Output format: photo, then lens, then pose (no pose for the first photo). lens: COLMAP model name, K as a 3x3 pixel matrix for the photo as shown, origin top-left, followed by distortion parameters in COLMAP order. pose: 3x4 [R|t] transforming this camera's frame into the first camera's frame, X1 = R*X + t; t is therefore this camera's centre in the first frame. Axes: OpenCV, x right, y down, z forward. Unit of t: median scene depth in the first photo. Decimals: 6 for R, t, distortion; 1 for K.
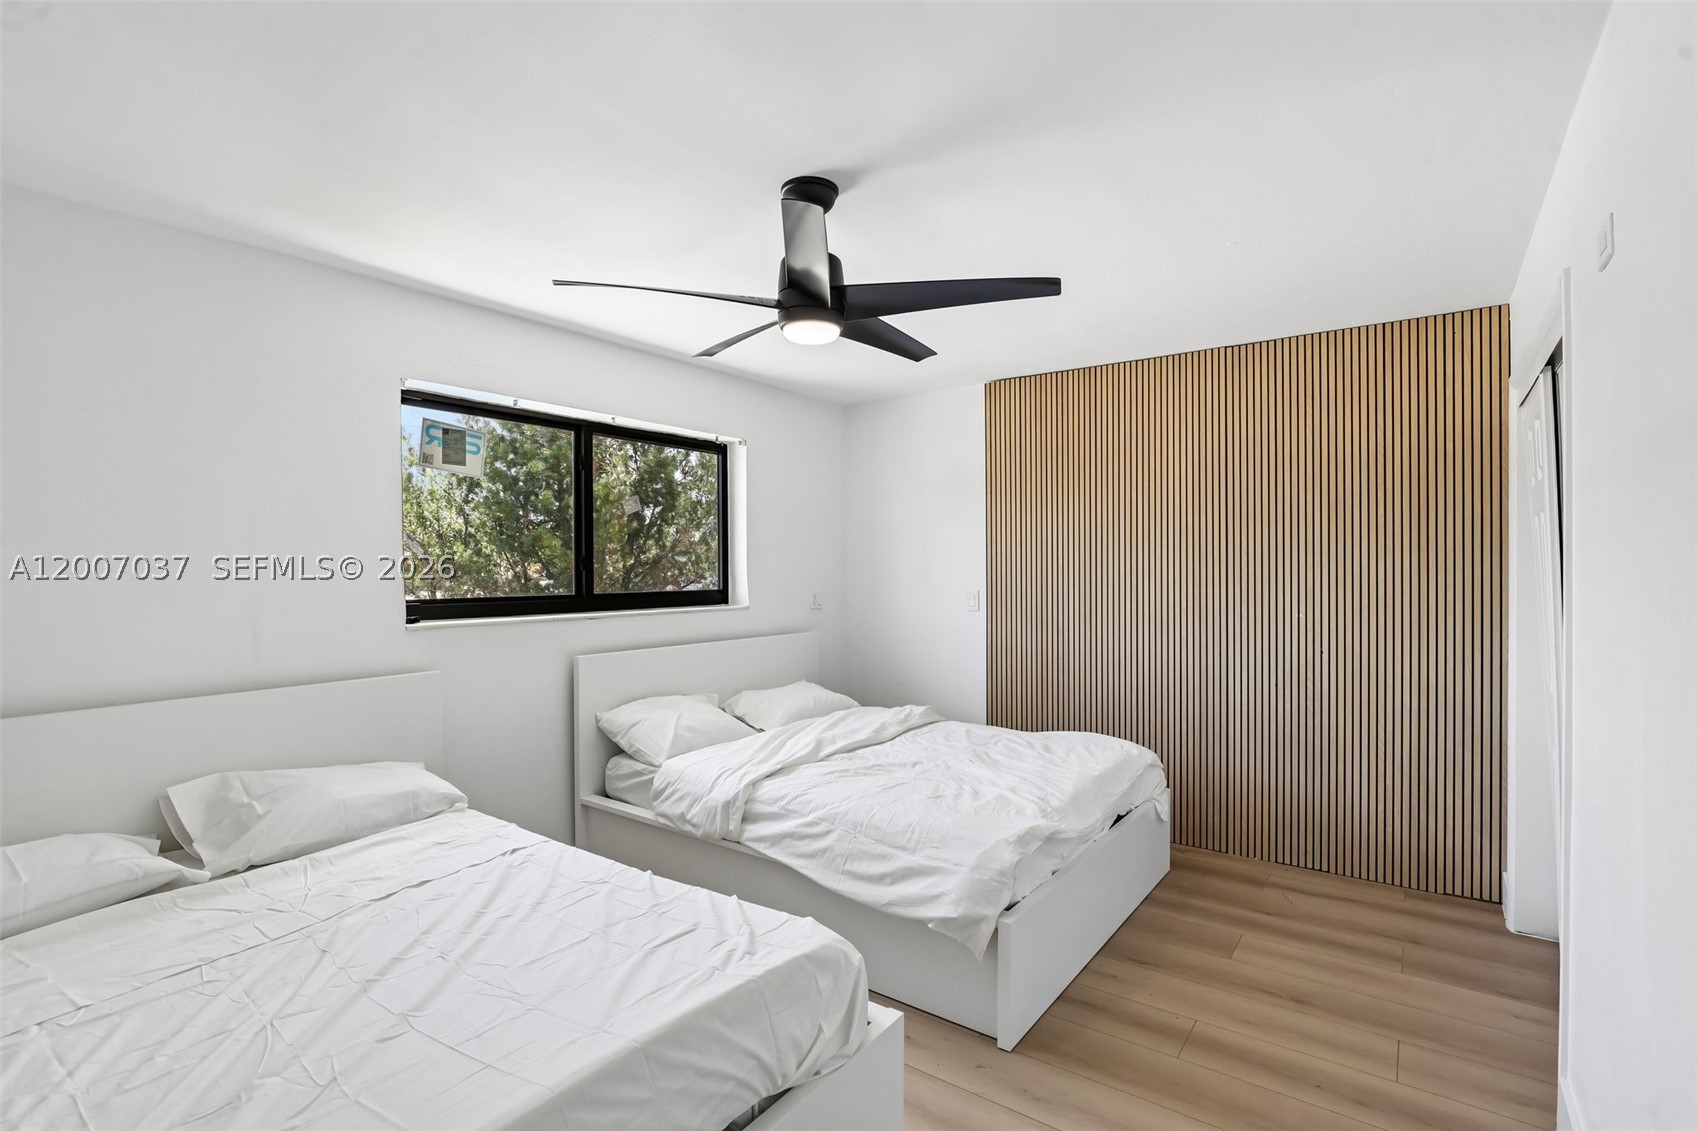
lens RADIAL K [[783.3, 0, 849.8], [0, 783.3, 559.7], [0, 0, 1]] dist [-0.007160, -0.000211]
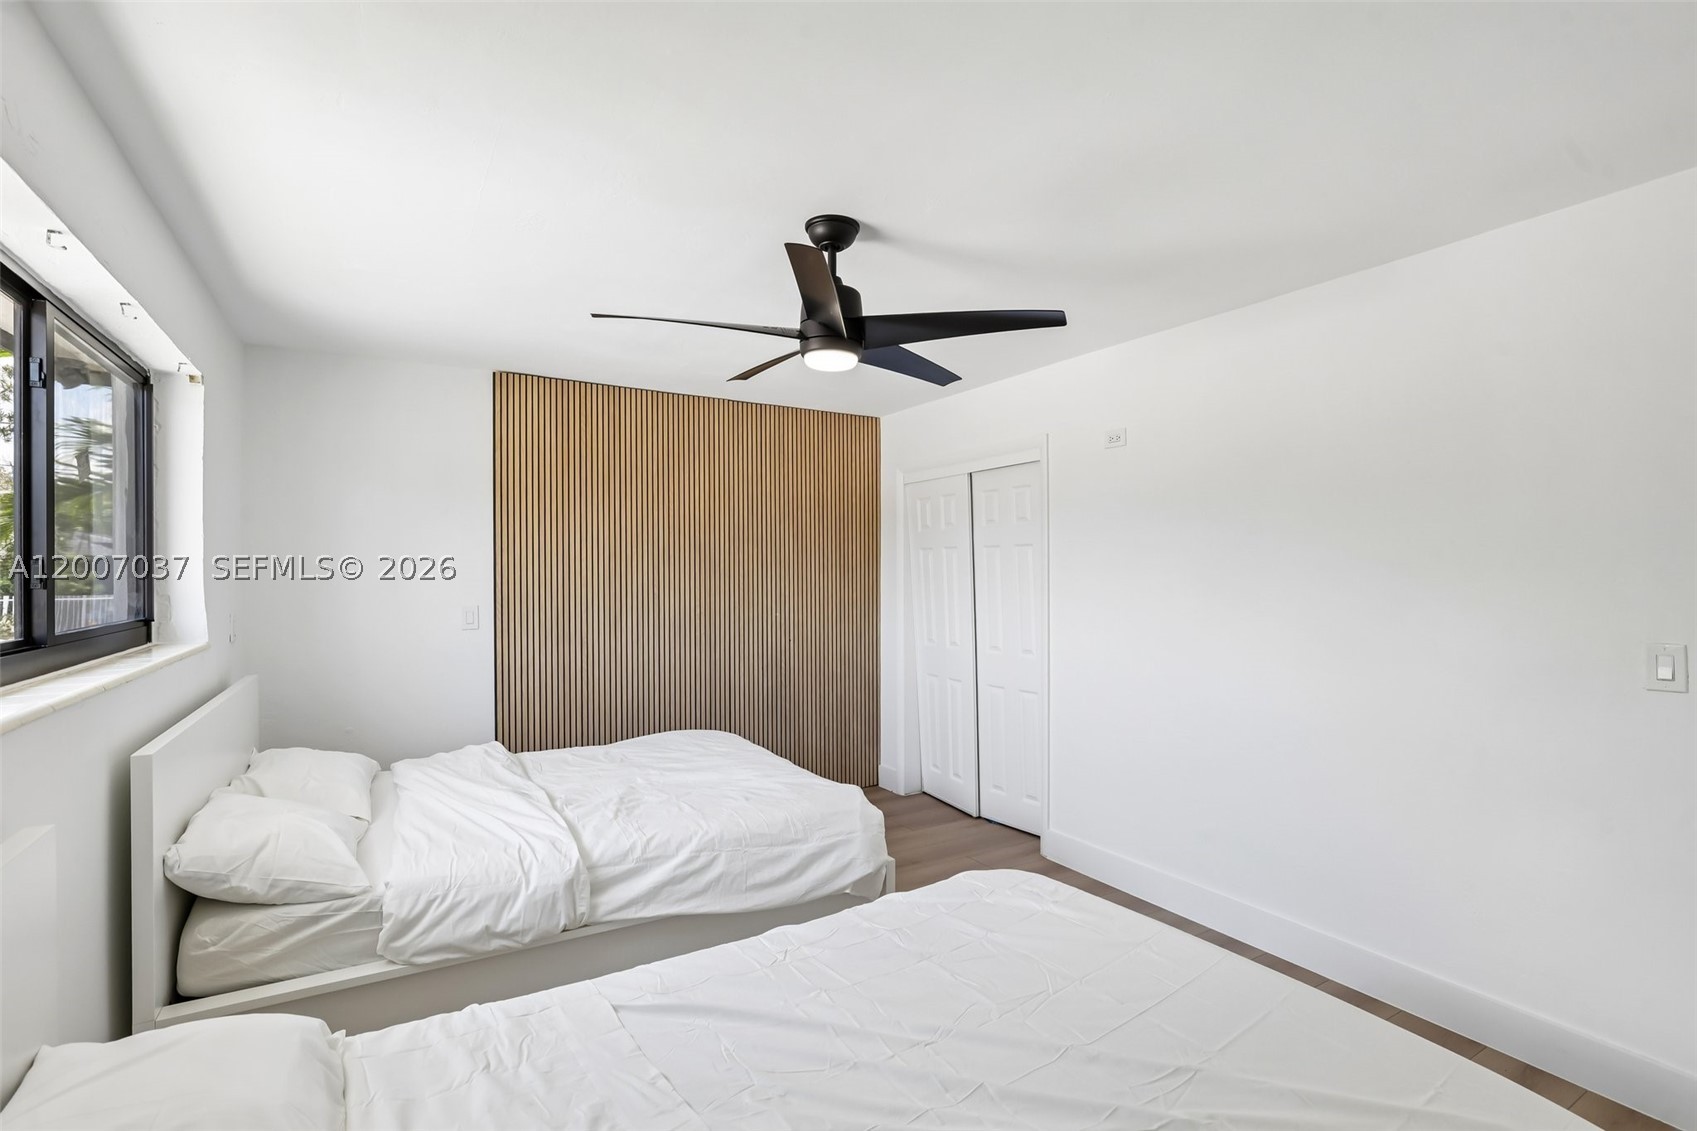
lens RADIAL K [[792.8, 0, 855.1], [0, 792.8, 582.1], [0, 0, 1]] dist [-0.026144, 0.012855]
pose [[0.384610, -0.003047, 0.923074, -0.750478], [-0.005123, 0.999972, 0.005436, 0.007344], [-0.923065, -0.006819, 0.384584, 0.429734]]
